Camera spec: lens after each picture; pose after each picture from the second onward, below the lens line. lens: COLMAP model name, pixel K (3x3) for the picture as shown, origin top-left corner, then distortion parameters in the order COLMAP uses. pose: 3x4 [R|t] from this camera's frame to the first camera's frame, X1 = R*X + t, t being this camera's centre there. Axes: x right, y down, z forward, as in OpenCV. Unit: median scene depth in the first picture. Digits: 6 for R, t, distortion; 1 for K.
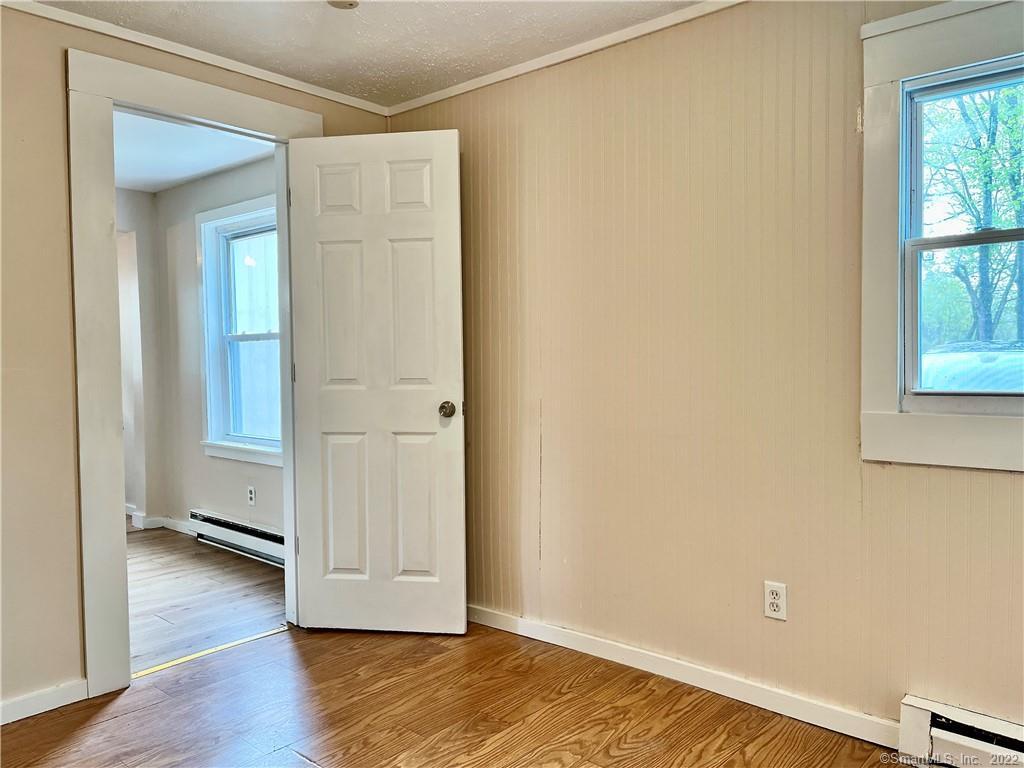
lens RADIAL K [[773.1, 0, 511.6], [0, 773.1, 388.9], [0, 0, 1]] dist [0.061047, -0.082843]
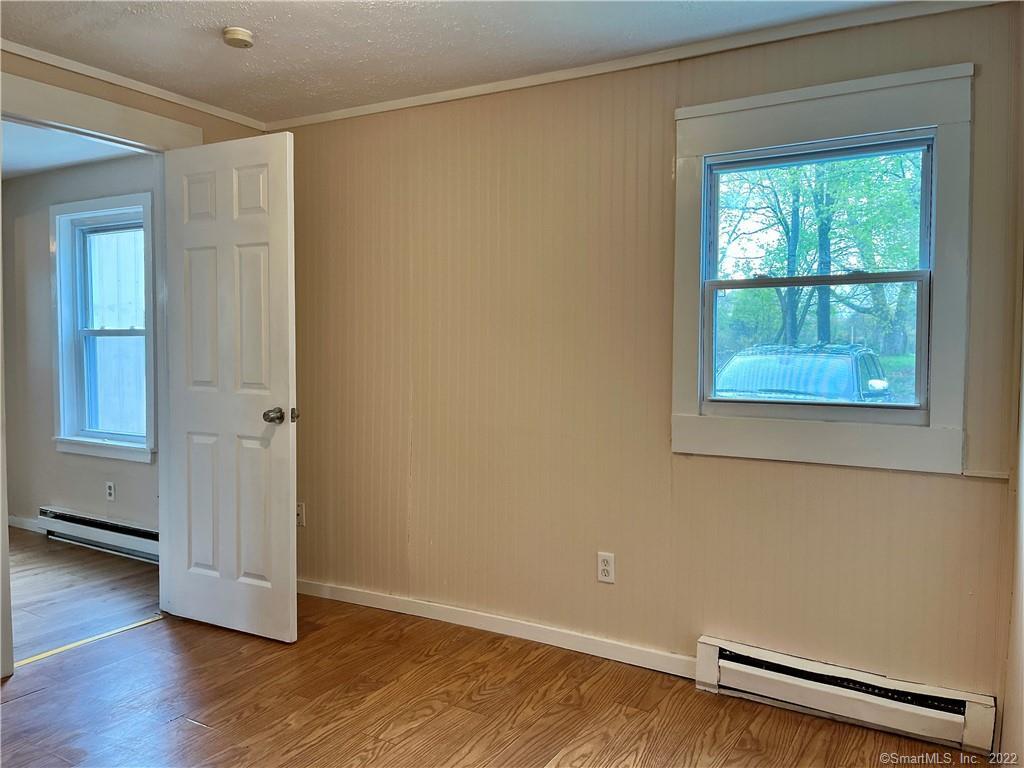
lens RADIAL K [[773.1, 0, 526.4], [0, 773.1, 381.8], [0, 0, 1]] dist [0.061047, -0.082843]
pose [[0.977249, 0.010399, 0.211841, -0.043001], [-0.011390, 0.999929, 0.003456, -0.021695], [-0.211790, -0.005790, 0.977298, -0.155178]]
